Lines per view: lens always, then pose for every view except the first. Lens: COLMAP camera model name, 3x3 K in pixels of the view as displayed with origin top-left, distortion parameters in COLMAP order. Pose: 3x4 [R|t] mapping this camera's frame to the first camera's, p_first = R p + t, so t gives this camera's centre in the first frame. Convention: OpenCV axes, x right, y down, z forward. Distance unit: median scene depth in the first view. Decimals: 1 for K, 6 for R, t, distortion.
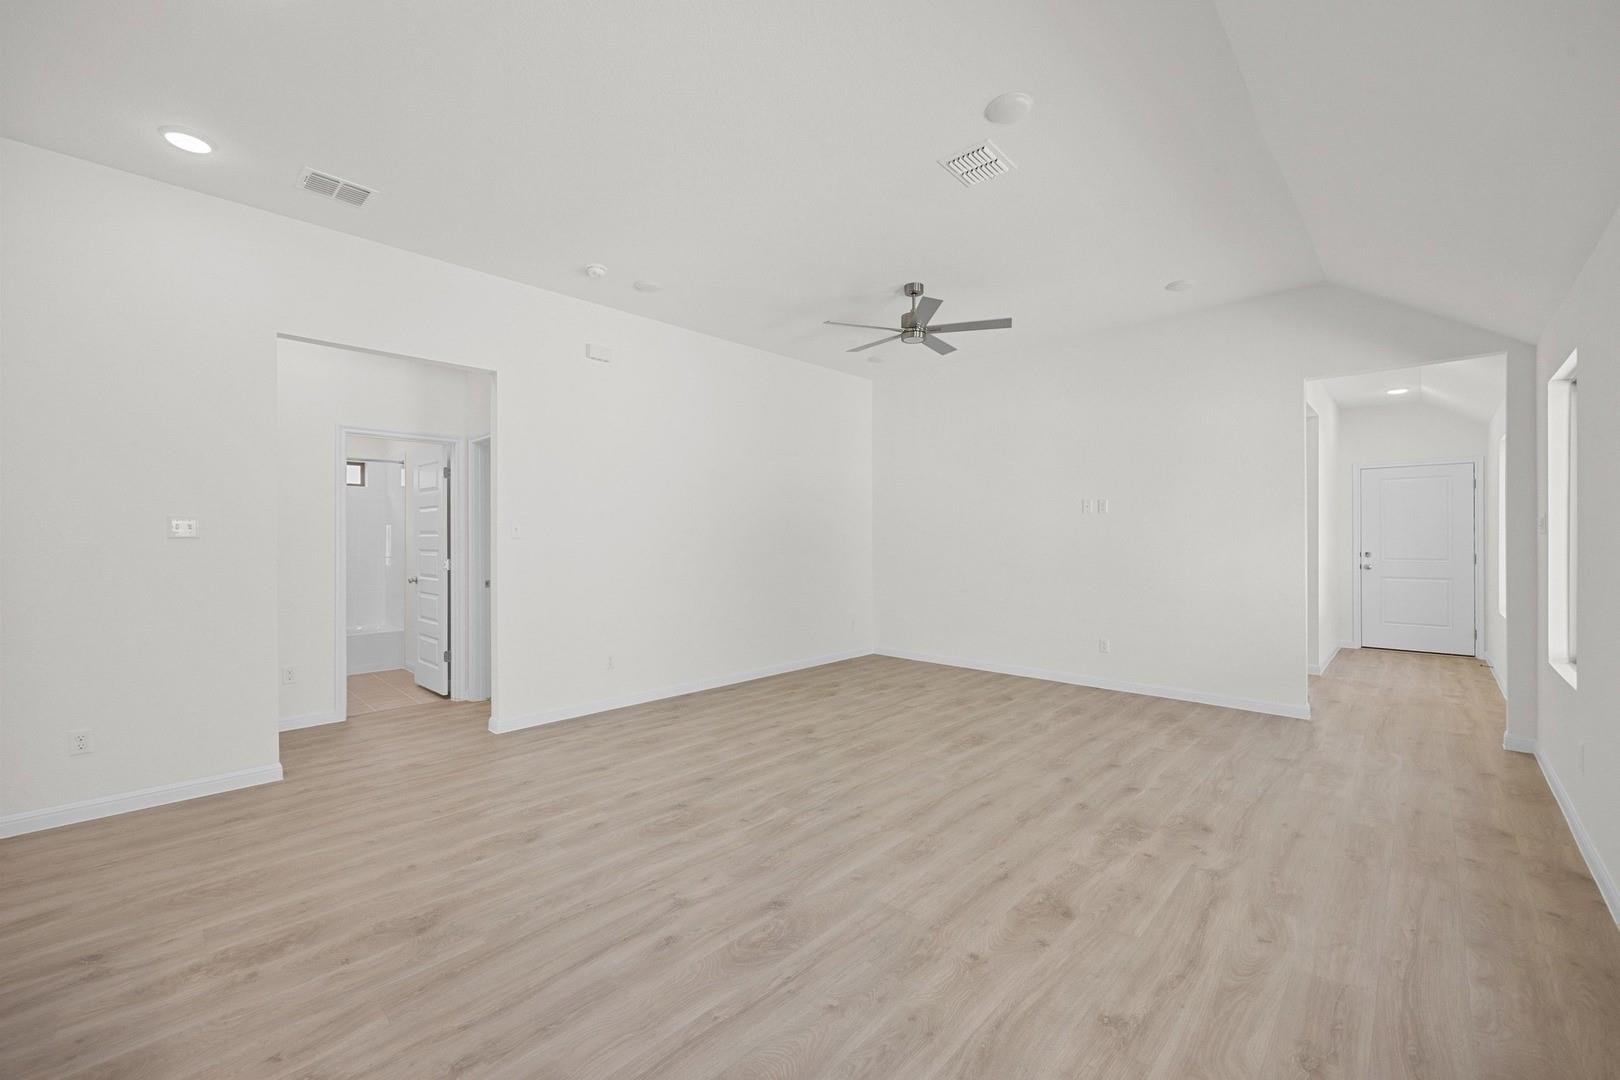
lens RADIAL K [[647.6, 0, 809.6], [0, 647.6, 540.1], [0, 0, 1]] dist [-0.004039, -0.000073]
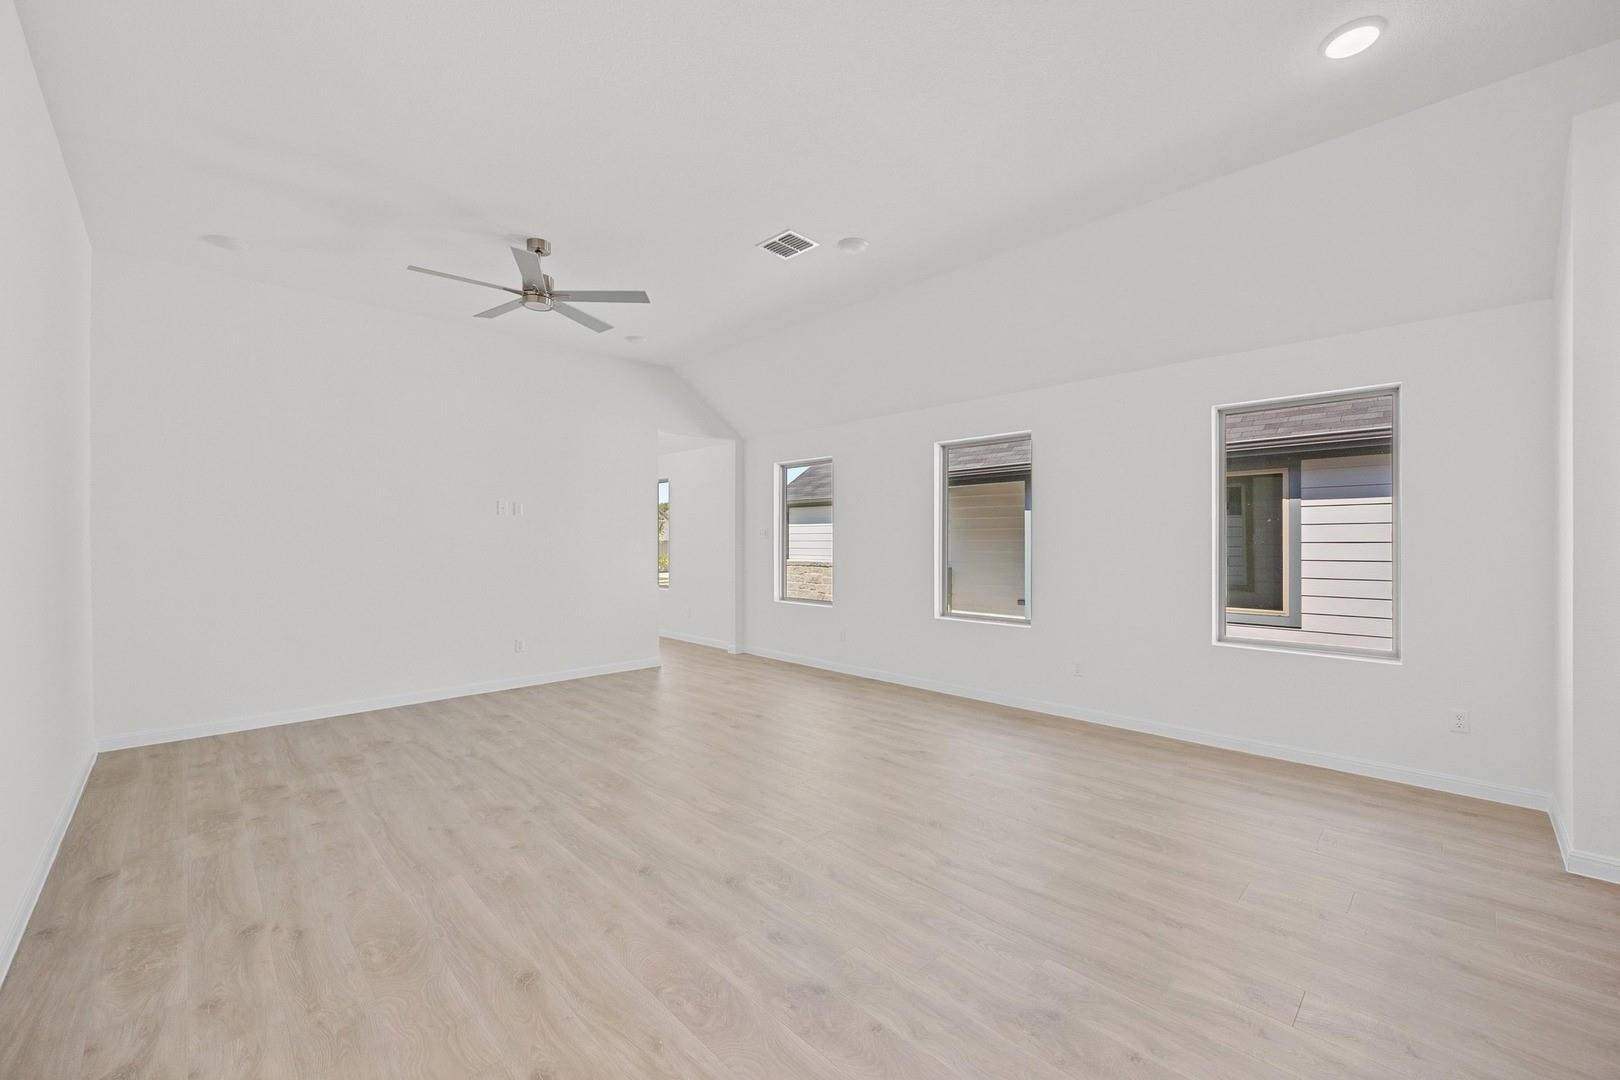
lens RADIAL K [[647.6, 0, 822.1], [0, 647.6, 516.9], [0, 0, 1]] dist [-0.004039, -0.000073]
pose [[0.021132, 0.038052, 0.999052, -0.942263], [0.004620, 0.999261, -0.038158, 0.001711], [-0.999766, 0.005422, 0.020940, 0.827663]]
